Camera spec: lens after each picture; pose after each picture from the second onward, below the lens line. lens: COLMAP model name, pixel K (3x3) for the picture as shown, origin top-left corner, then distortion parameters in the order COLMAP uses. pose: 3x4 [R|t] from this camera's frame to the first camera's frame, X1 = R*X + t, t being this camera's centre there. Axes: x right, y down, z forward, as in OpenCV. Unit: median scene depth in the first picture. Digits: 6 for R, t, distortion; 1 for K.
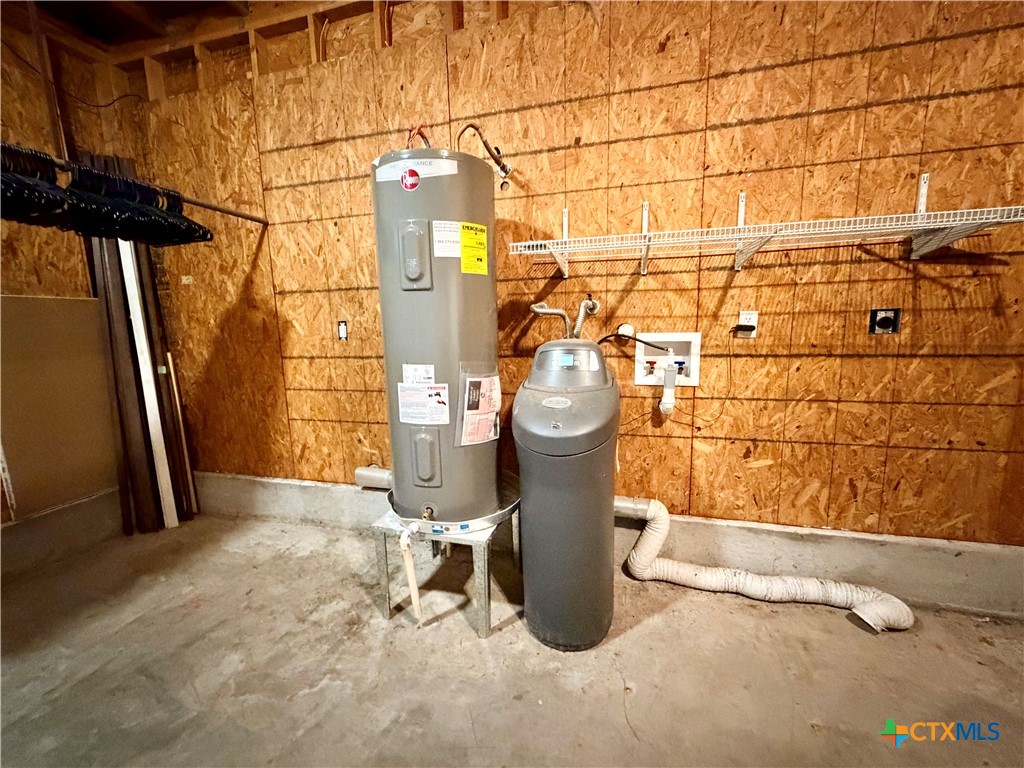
lens RADIAL K [[409.6, 0, 510.9], [0, 409.6, 382.8], [0, 0, 1]] dist [0.001493, -0.000425]
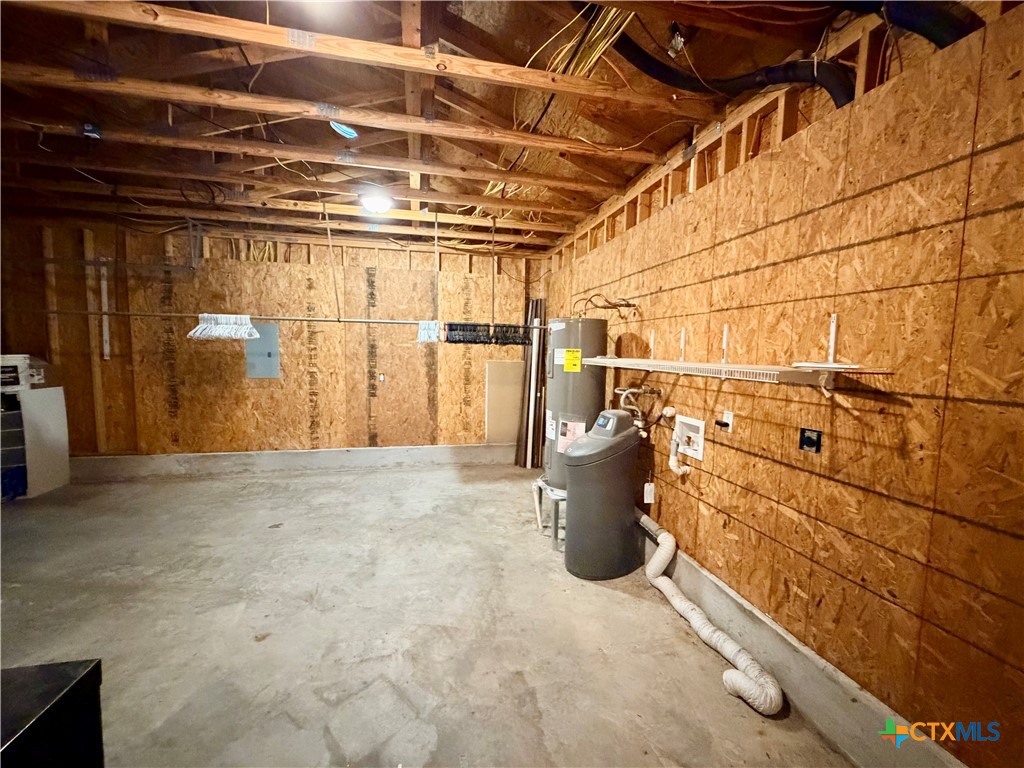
lens RADIAL K [[409.6, 0, 510.3], [0, 409.6, 384.8], [0, 0, 1]] dist [0.001493, -0.000425]
pose [[0.468795, 0.107282, -0.876768, 1.488408], [-0.167344, 0.985408, 0.031099, -0.197691], [0.867311, 0.132143, 0.479907, -0.242005]]
